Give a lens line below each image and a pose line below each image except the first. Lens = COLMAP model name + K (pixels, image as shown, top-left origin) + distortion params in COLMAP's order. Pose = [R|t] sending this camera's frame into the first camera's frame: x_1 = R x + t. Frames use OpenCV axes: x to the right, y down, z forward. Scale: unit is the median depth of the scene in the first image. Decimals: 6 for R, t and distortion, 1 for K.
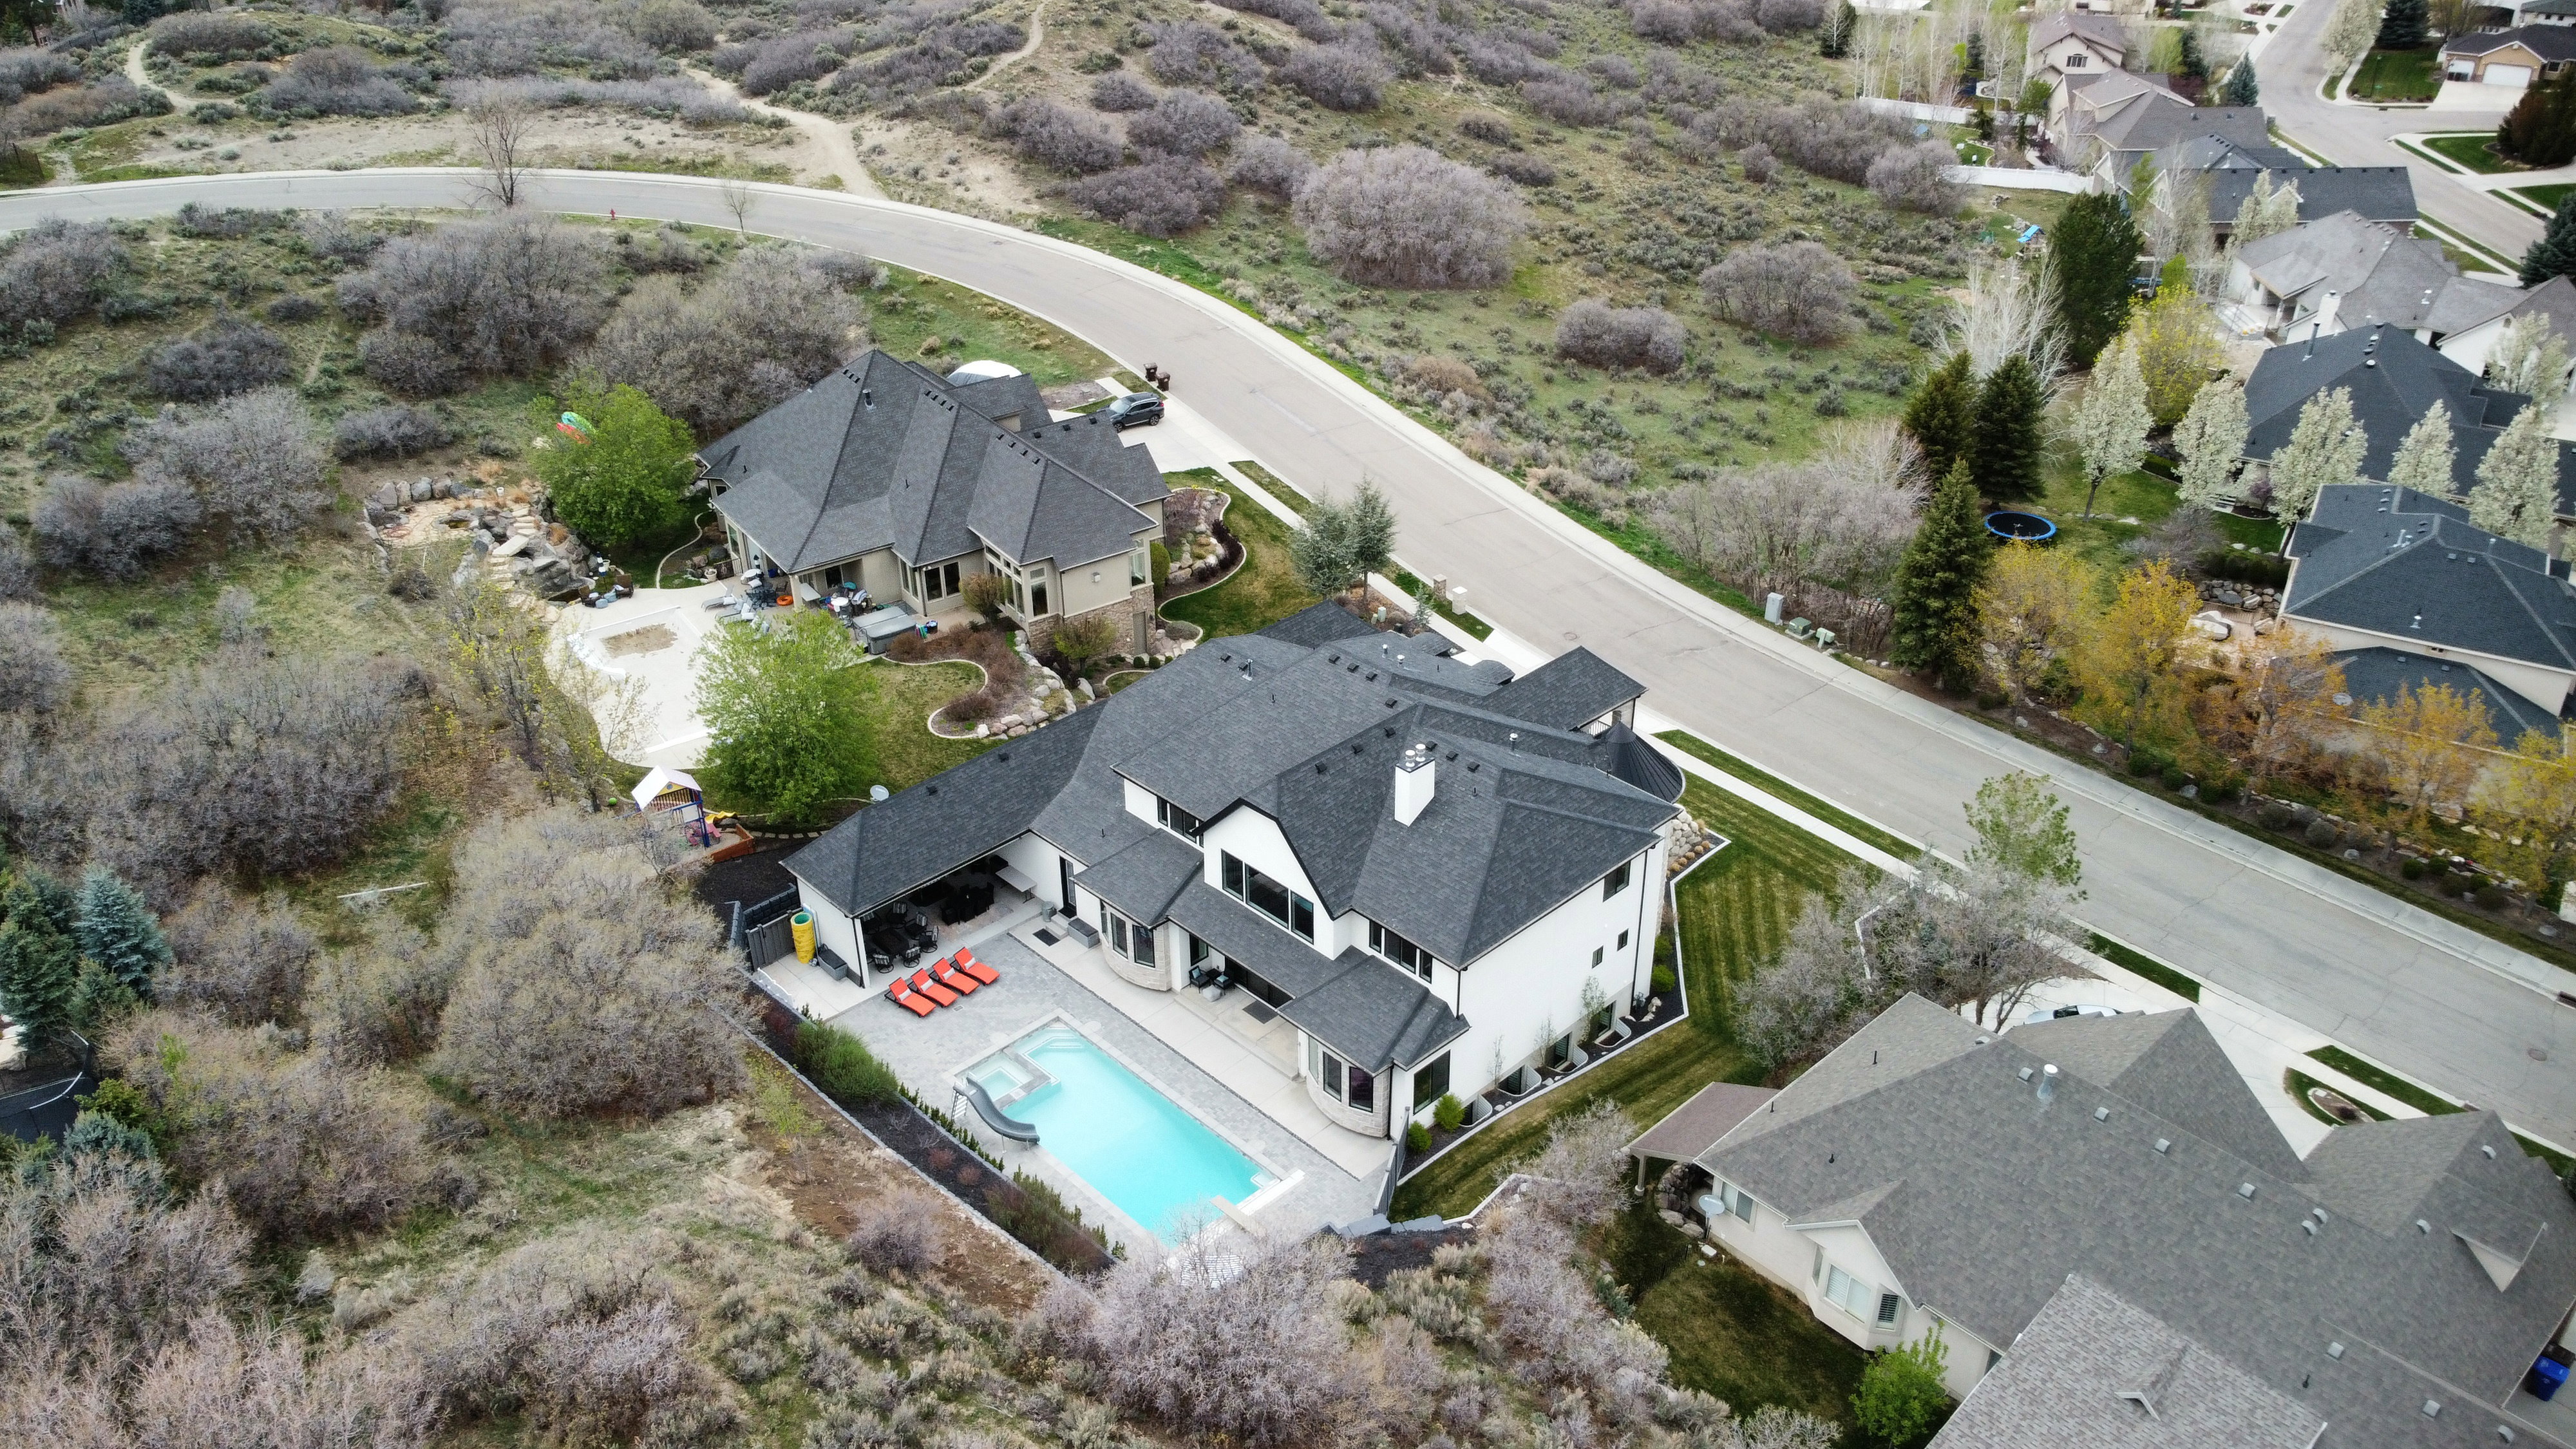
lens RADIAL K [[1967.0, 0, 1290.0], [0, 1967.0, 721.9], [0, 0, 1]] dist [-0.001230, -0.000561]
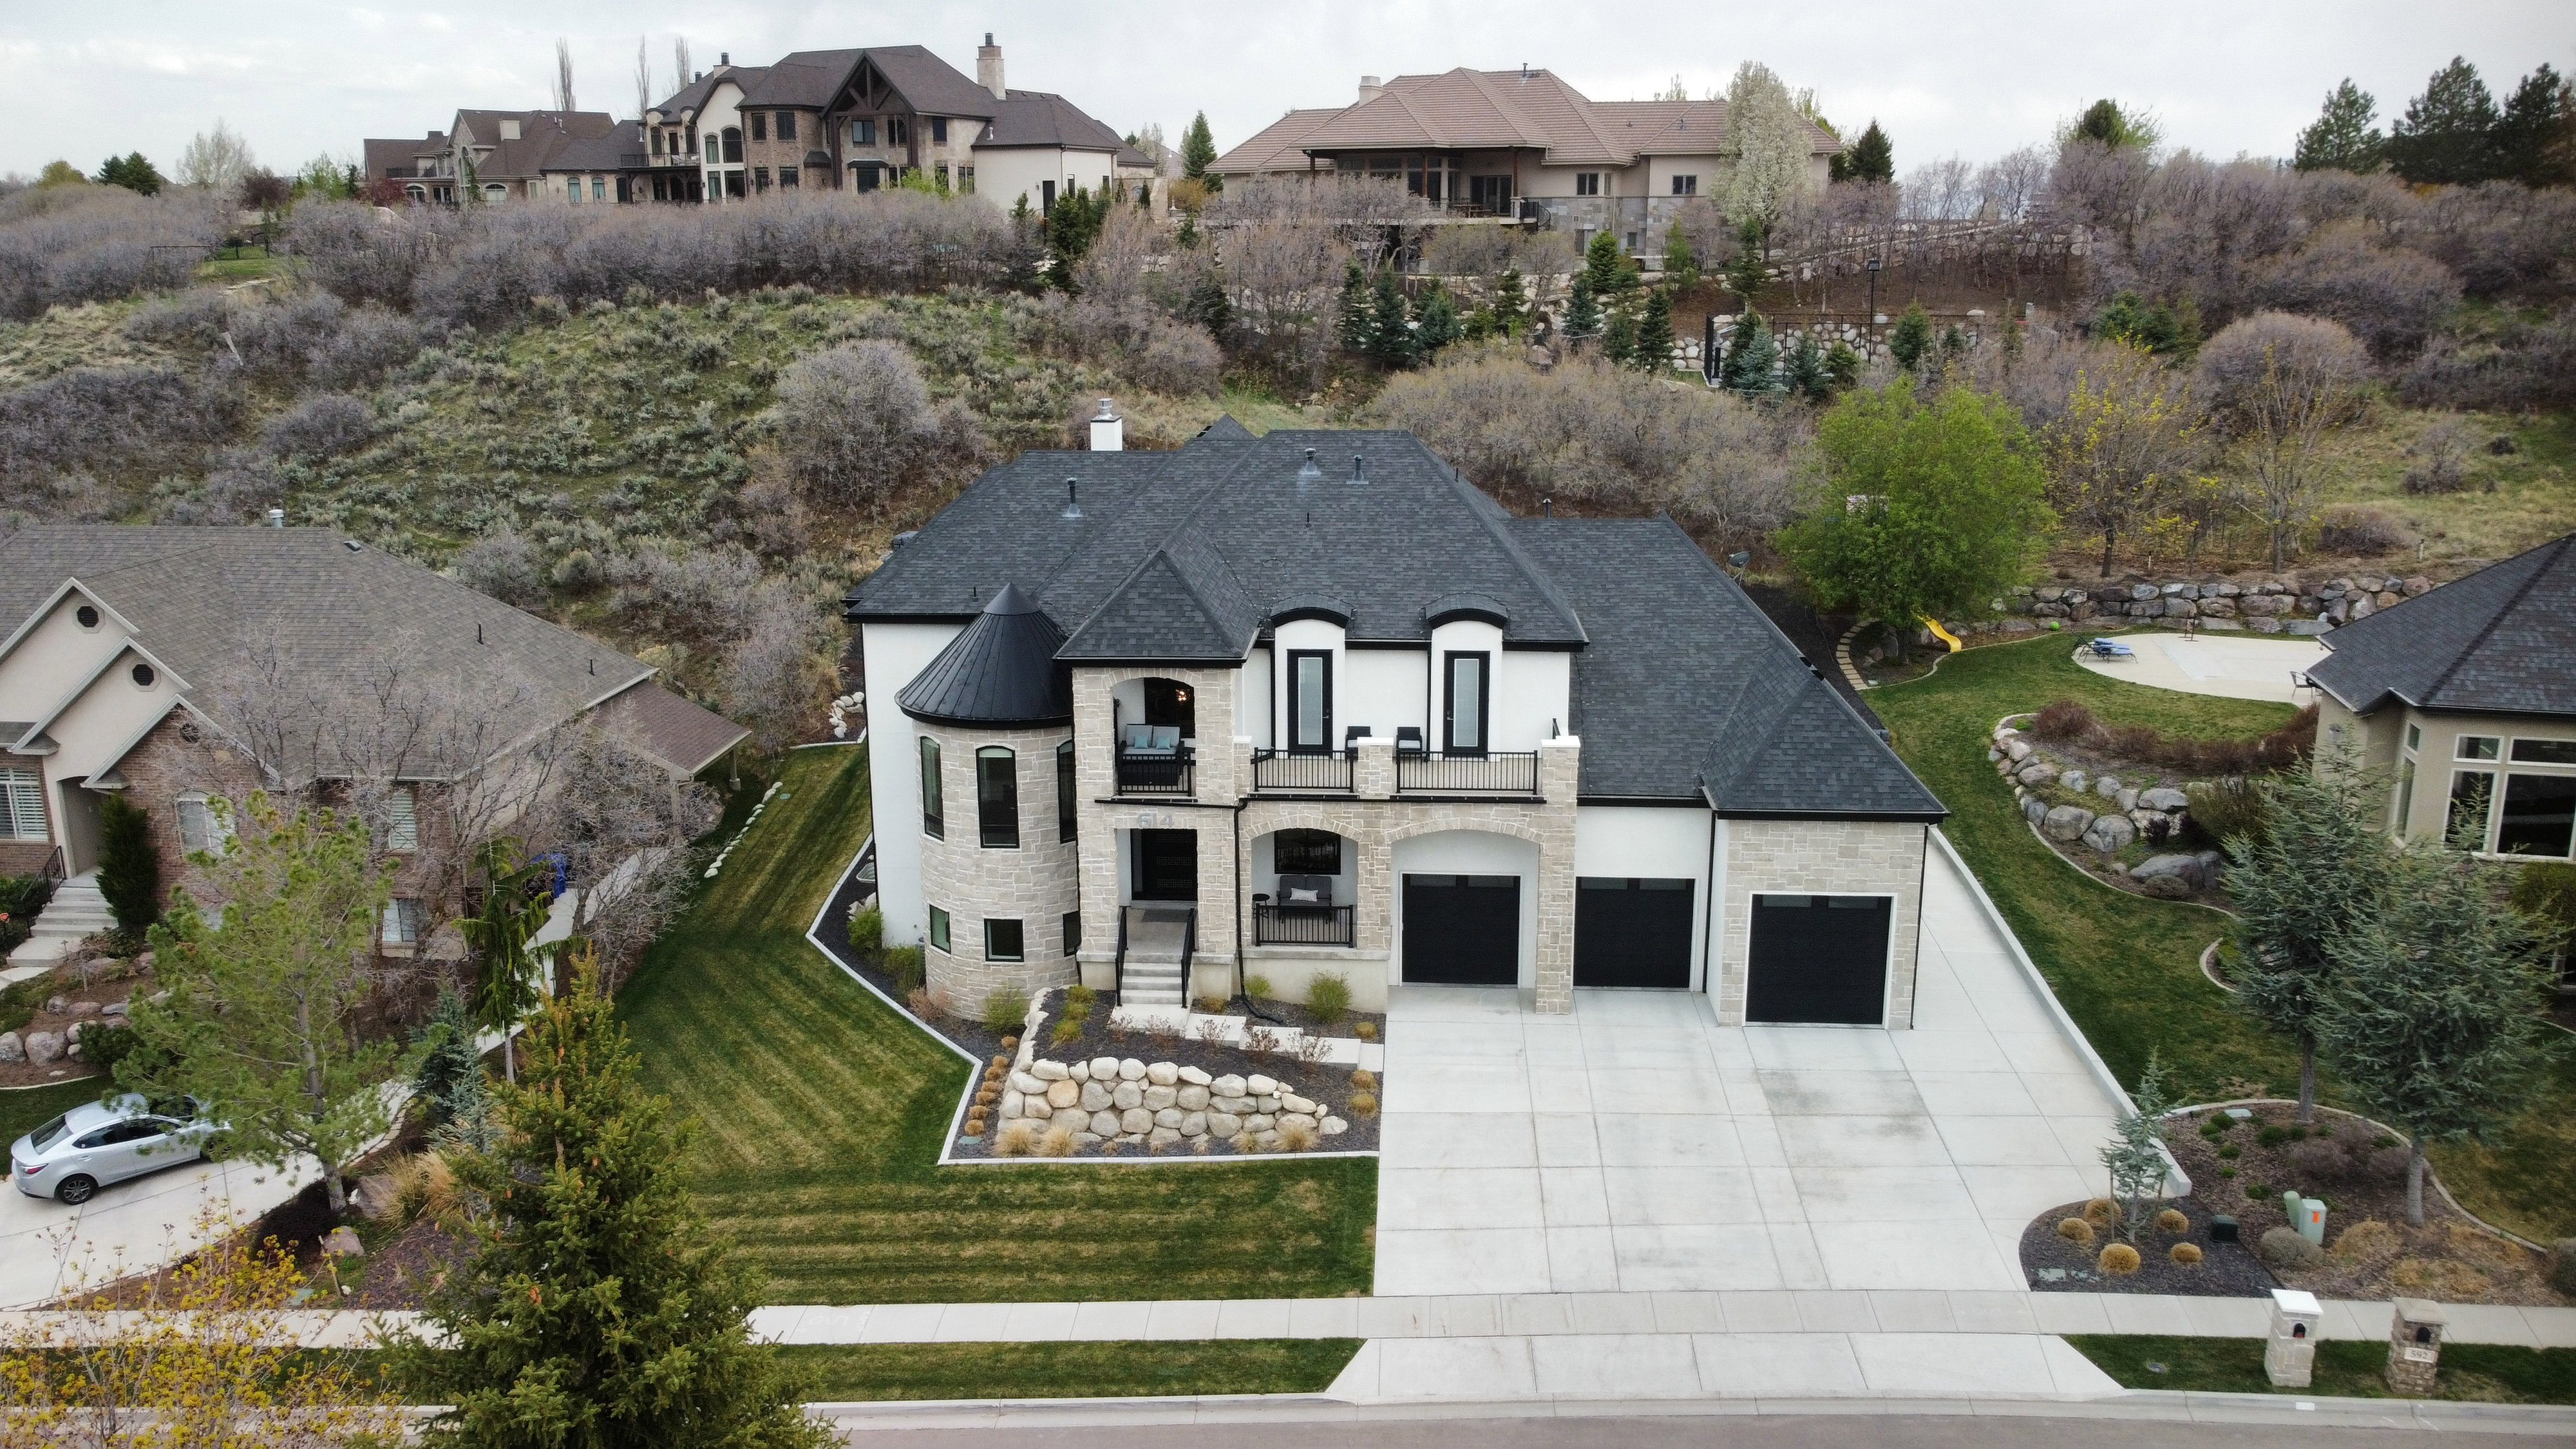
lens RADIAL K [[1967.0, 0, 1270.4], [0, 1967.0, 728.2], [0, 0, 1]] dist [-0.001230, -0.000561]
pose [[-0.740820, 0.173682, -0.648861, 0.362870], [-0.338489, 0.737845, 0.583961, -0.243320], [0.580182, 0.652242, -0.487821, 0.989185]]
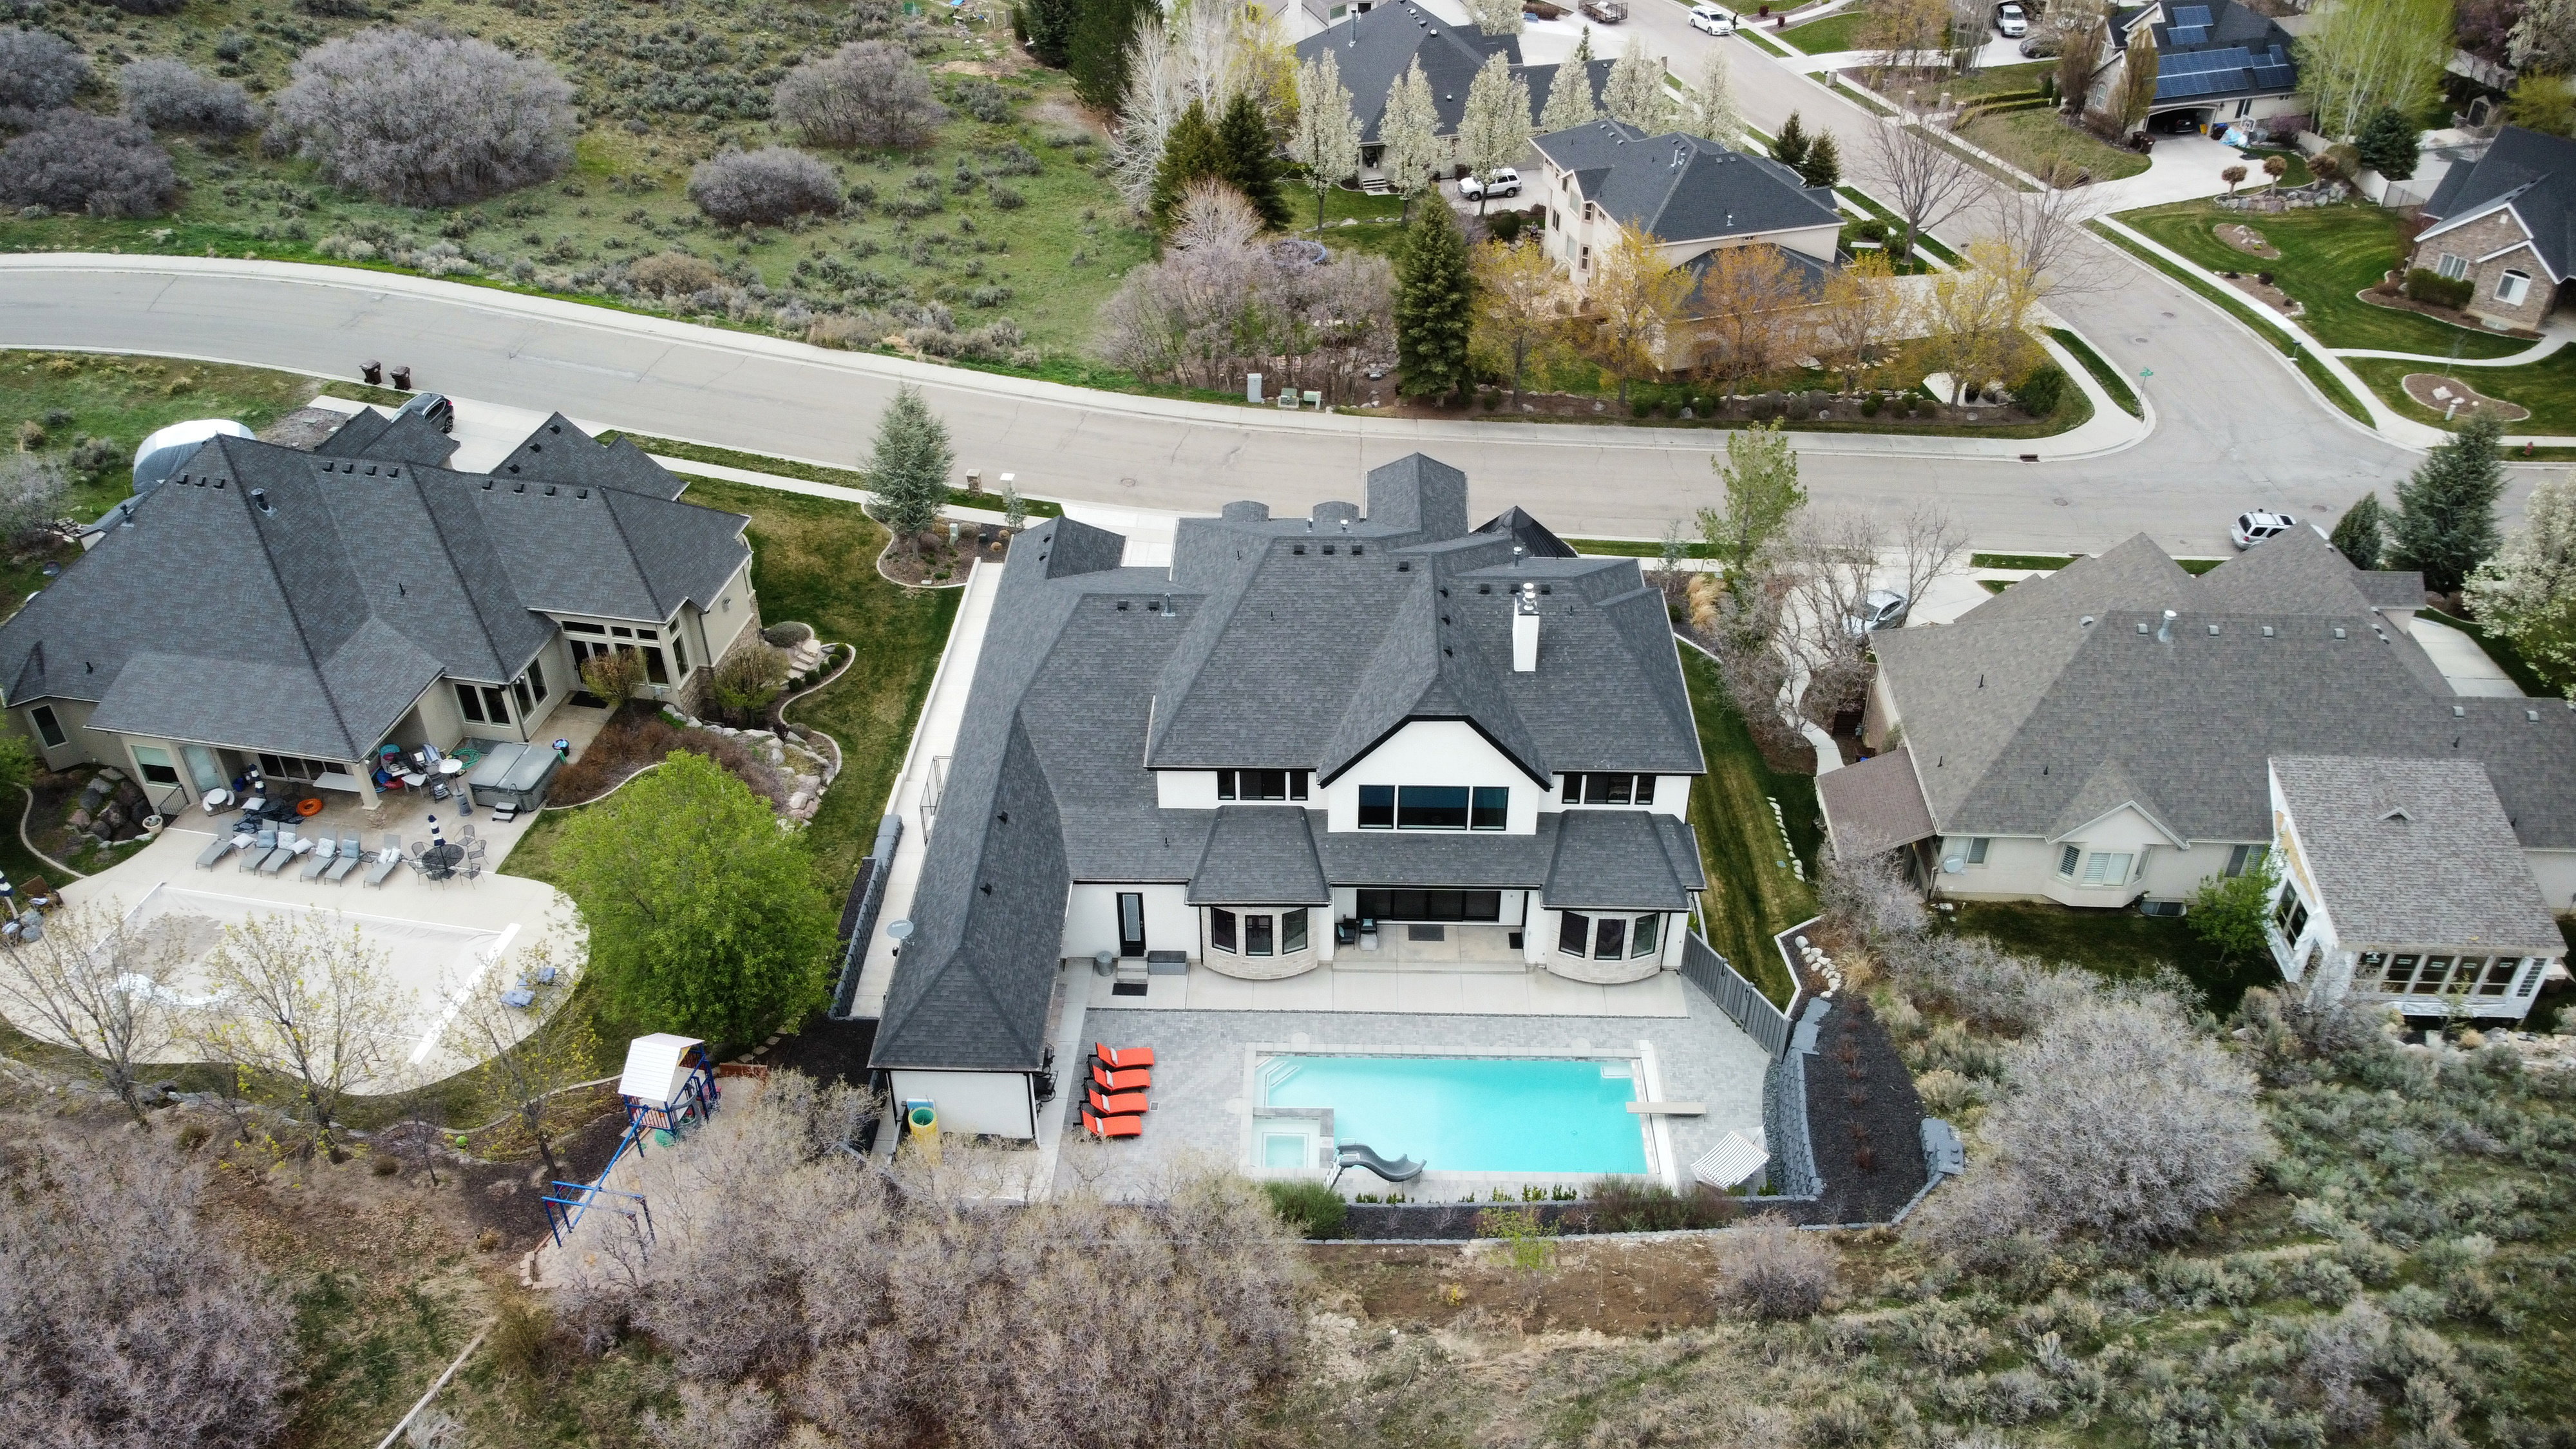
lens RADIAL K [[1967.0, 0, 1288.2], [0, 1967.0, 708.2], [0, 0, 1]] dist [-0.001230, -0.000561]
pose [[0.711932, -0.404309, 0.574183, -0.376361], [0.352318, 0.912928, 0.205995, -0.109327], [-0.607474, 0.055641, 0.792389, 0.217548]]
